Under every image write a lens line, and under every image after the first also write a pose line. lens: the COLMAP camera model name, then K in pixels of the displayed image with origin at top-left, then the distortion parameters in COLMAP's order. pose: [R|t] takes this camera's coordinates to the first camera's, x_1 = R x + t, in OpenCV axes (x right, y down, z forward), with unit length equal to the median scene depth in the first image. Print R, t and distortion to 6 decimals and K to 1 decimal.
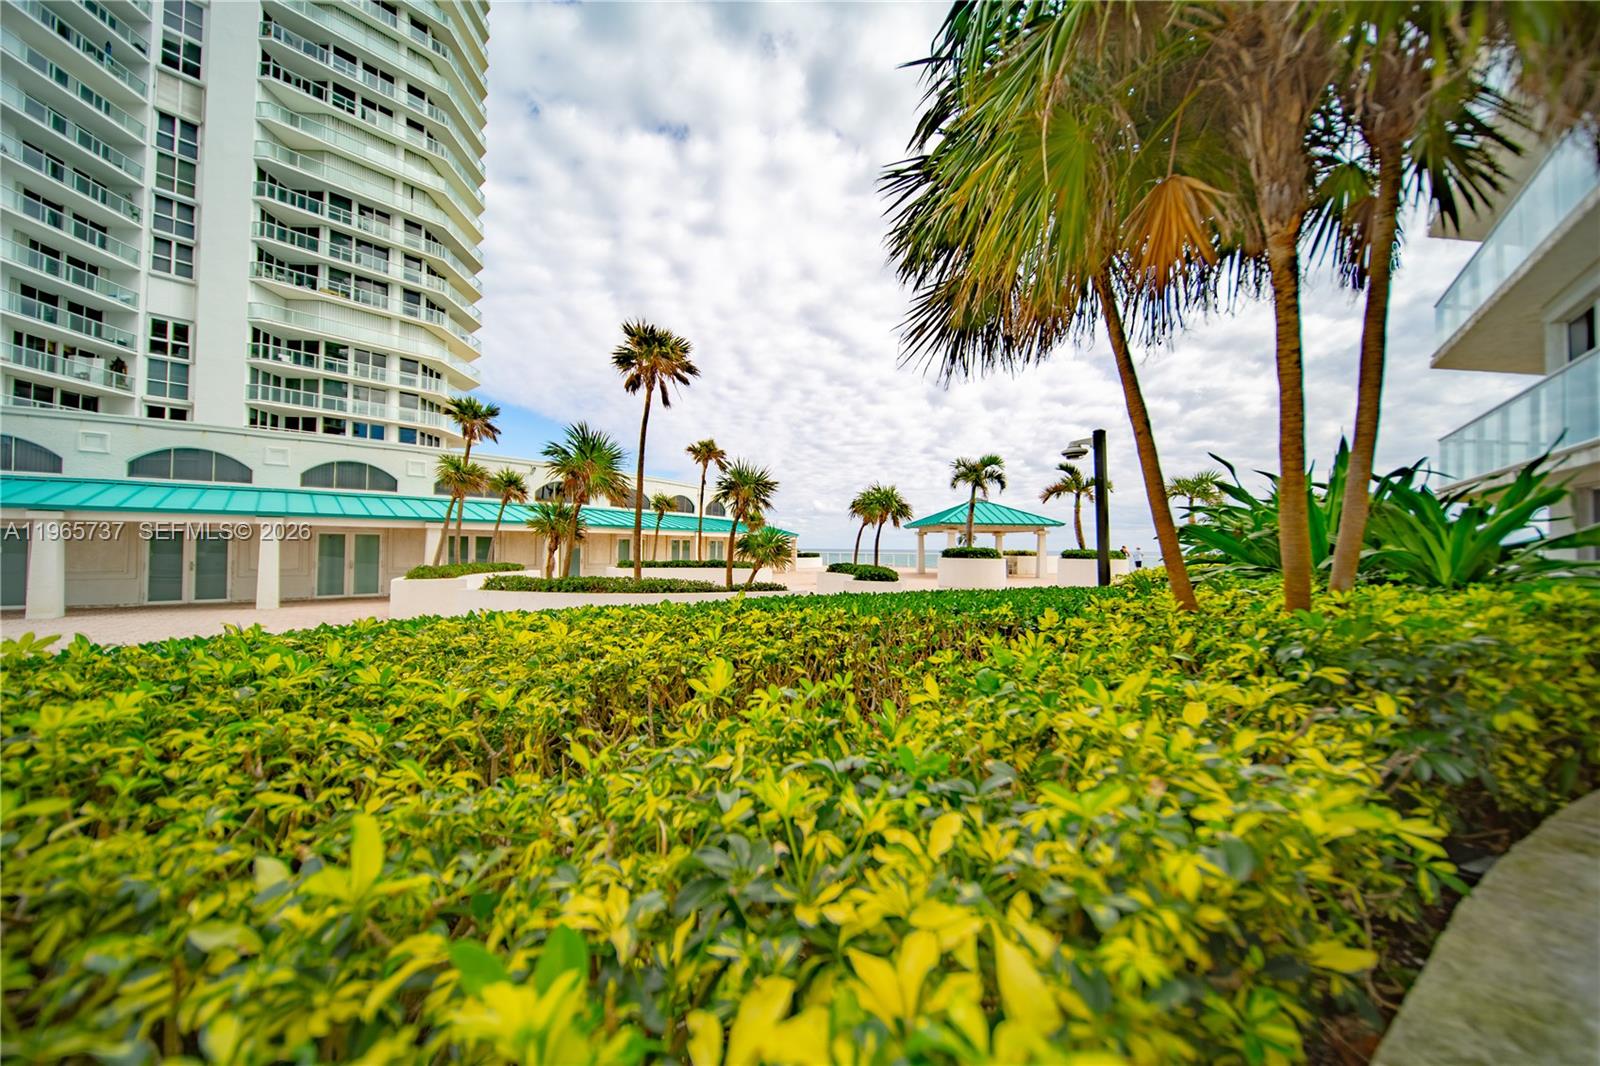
lens RADIAL K [[568.3, 0, 794.9], [0, 568.3, 528.4], [0, 0, 1]] dist [0.000359, -0.000019]
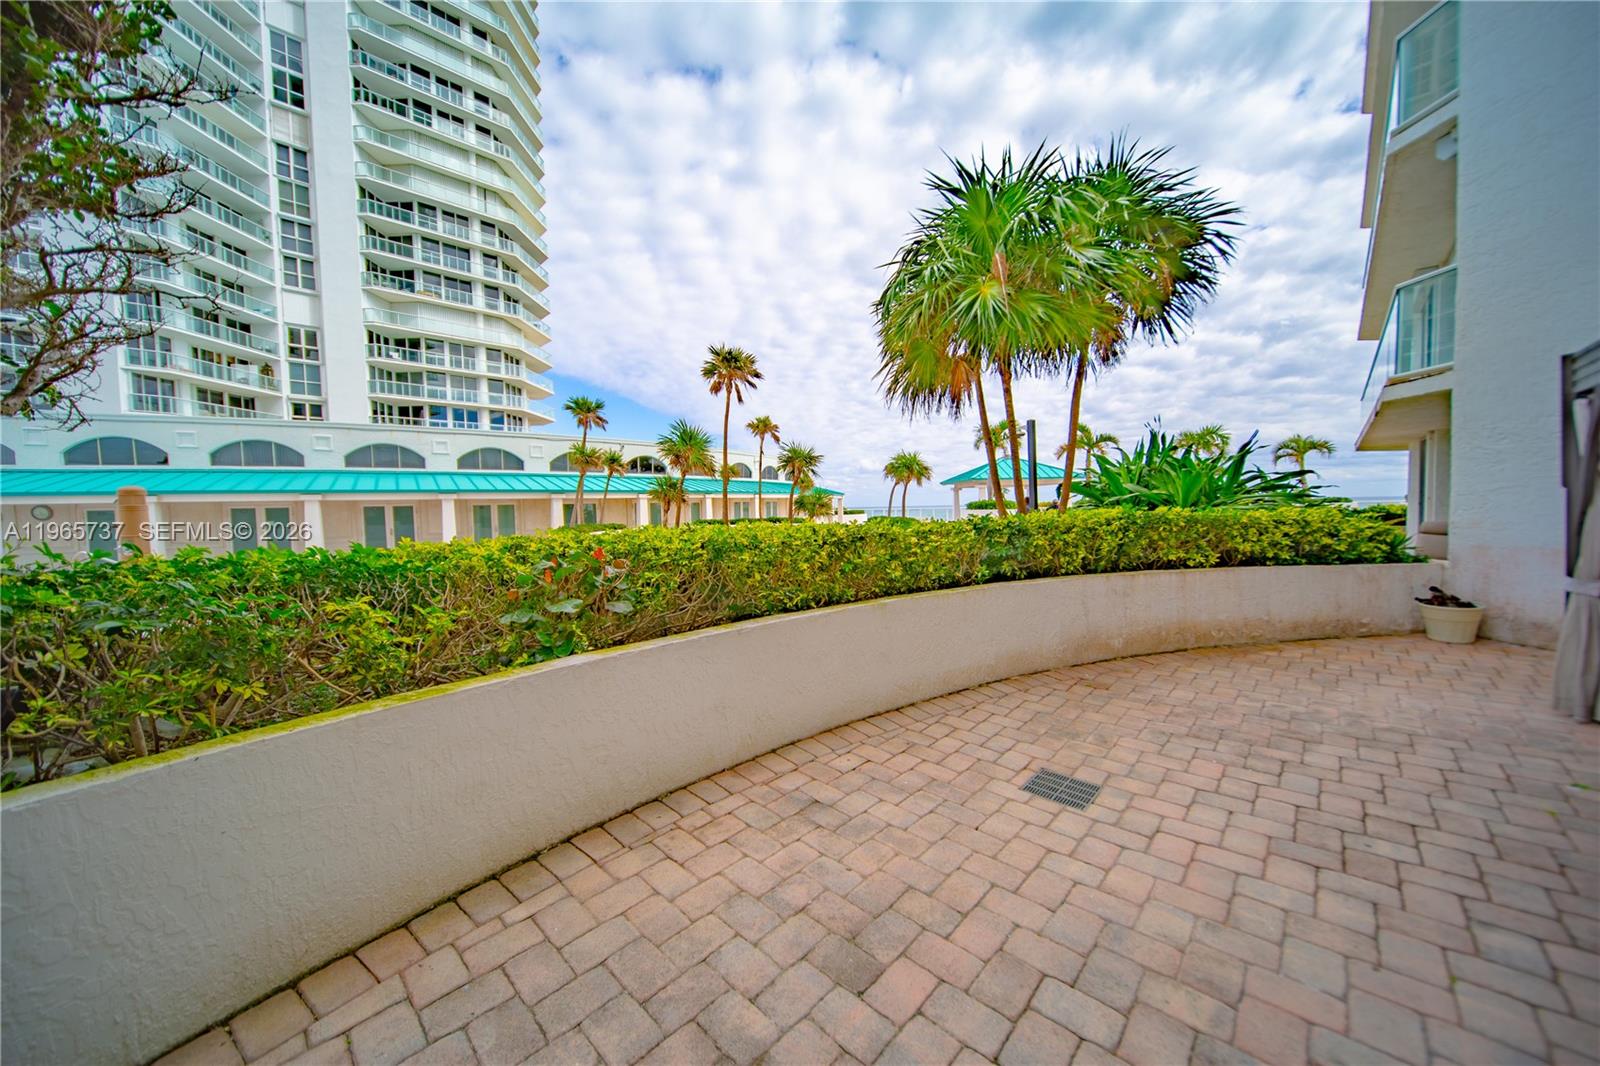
lens RADIAL K [[568.3, 0, 794.9], [0, 568.3, 528.4], [0, 0, 1]] dist [0.000359, -0.000019]
pose [[0.995825, -0.026842, -0.087251, 0.004962], [0.032890, 0.997100, 0.068635, -0.001141], [0.085156, -0.071218, 0.993819, -0.105629]]
